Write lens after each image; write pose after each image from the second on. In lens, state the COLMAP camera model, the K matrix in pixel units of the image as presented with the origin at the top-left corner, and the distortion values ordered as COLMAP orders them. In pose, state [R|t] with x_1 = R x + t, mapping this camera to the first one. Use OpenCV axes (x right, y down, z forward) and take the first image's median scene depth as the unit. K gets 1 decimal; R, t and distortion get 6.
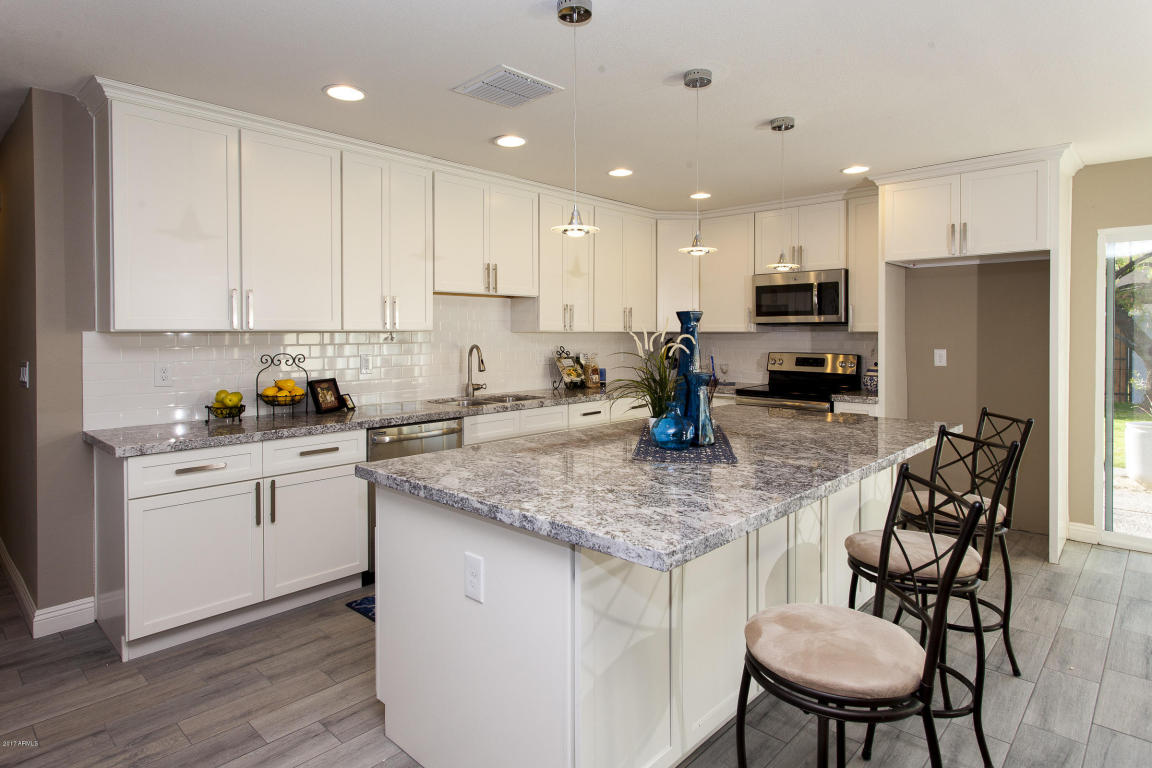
lens RADIAL K [[644.4, 0, 593.3], [0, 644.4, 334.4], [0, 0, 1]] dist [0.002145, 0.003498]
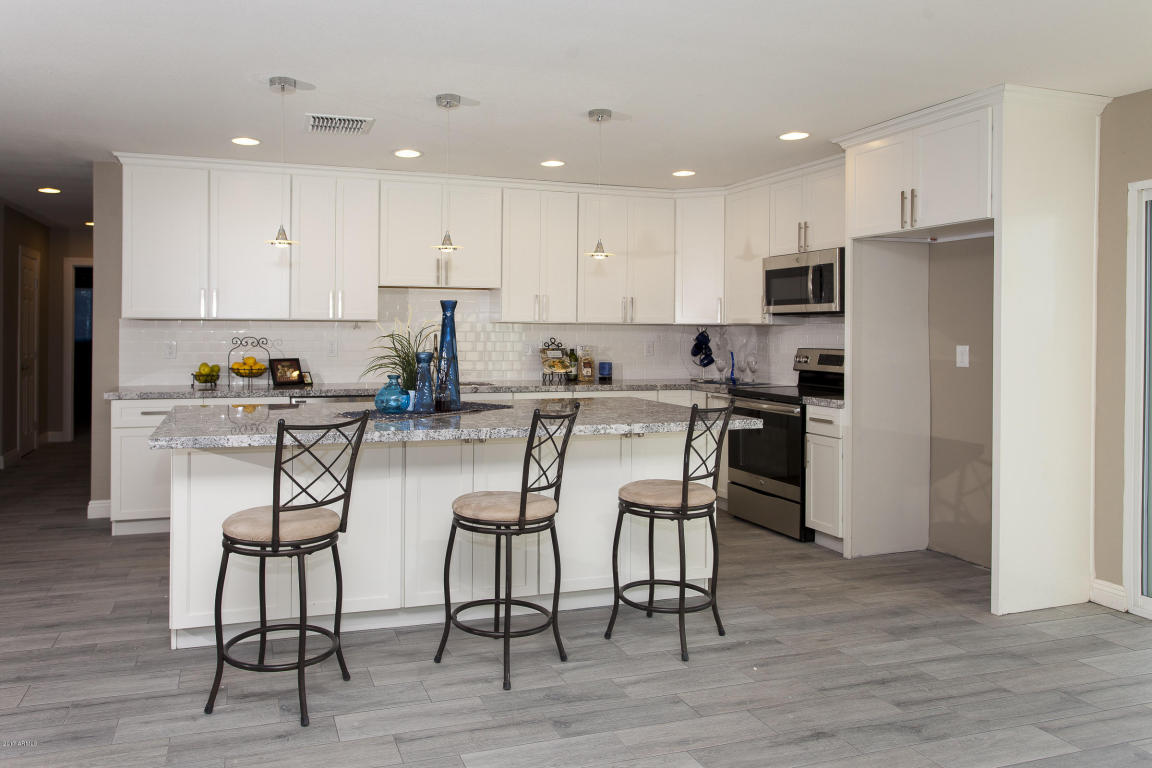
lens RADIAL K [[830.5, 0, 542.7], [0, 830.5, 329.6], [0, 0, 1]] dist [-0.010053, 0.002565]
pose [[0.879979, 0.005092, -0.474985, 0.632155], [-0.007745, 0.999963, -0.003629, 0.012718], [0.474949, 0.006872, 0.879987, -0.140614]]
